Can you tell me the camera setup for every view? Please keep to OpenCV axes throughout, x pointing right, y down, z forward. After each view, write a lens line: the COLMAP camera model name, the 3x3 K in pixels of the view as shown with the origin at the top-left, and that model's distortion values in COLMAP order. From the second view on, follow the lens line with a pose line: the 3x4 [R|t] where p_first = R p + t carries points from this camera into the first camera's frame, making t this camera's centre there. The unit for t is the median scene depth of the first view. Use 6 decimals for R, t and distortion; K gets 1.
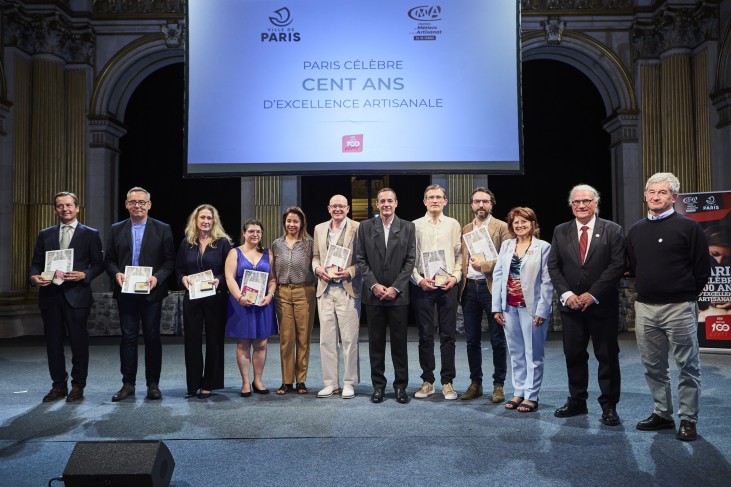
lens RADIAL K [[614.5, 0, 394.8], [0, 614.5, 253.0], [0, 0, 1]] dist [0.004768, -0.001893]
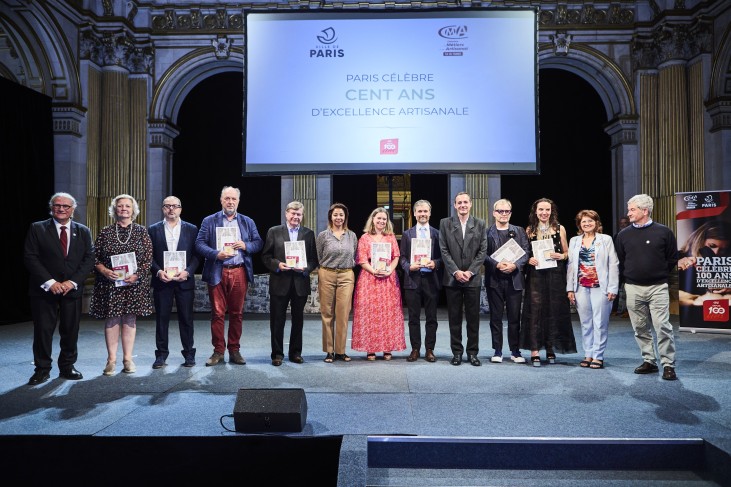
lens RADIAL K [[580.5, 0, 368.0], [0, 580.5, 241.7], [0, 0, 1]] dist [0.007483, -0.008548]
pose [[0.999573, 0.007710, -0.028177, -0.064140], [-0.007622, 0.999966, 0.003257, -0.003630], [0.028201, -0.003040, 0.999598, -0.068793]]
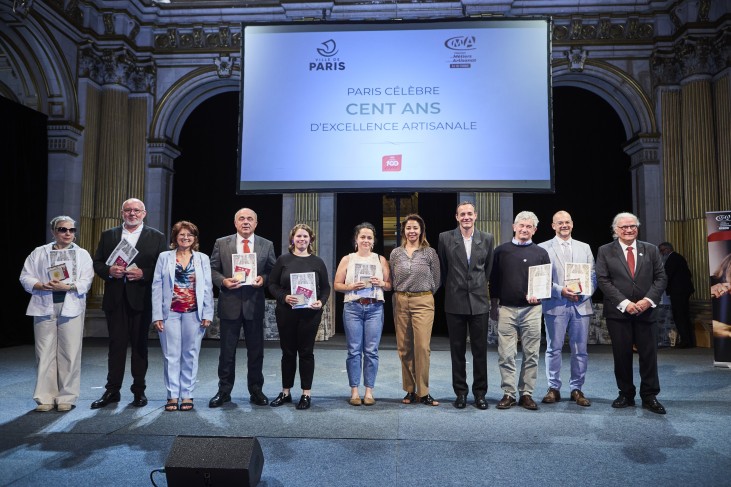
lens RADIAL K [[568.1, 0, 365.5], [0, 568.1, 243.5], [0, 0, 1]] dist [0.006367, -0.002700]
pose [[0.997866, 0.011321, -0.064309, -0.041545], [-0.014220, 0.998895, -0.044793, 0.005839], [0.063731, 0.045612, 0.996924, 0.012047]]
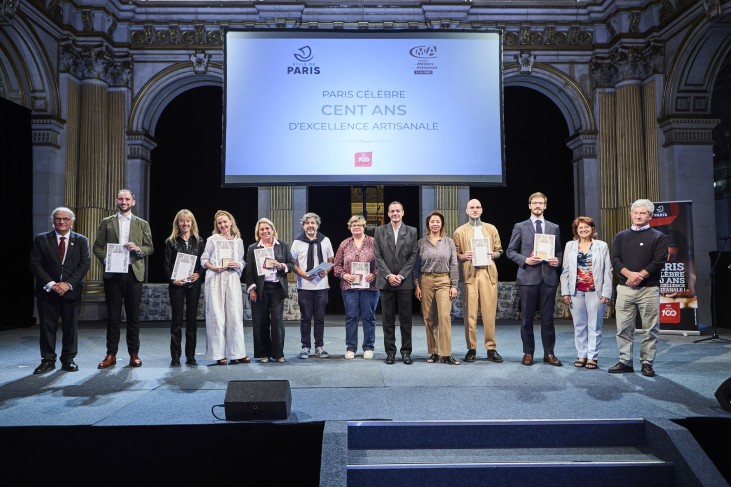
lens RADIAL K [[580.5, 0, 368.0], [0, 580.5, 241.7], [0, 0, 1]] dist [0.007483, -0.008548]
pose [[0.999804, 0.004898, 0.019206, -0.067790], [-0.004552, 0.999827, -0.018032, 0.002219], [-0.019291, 0.017941, 0.999653, -0.108519]]
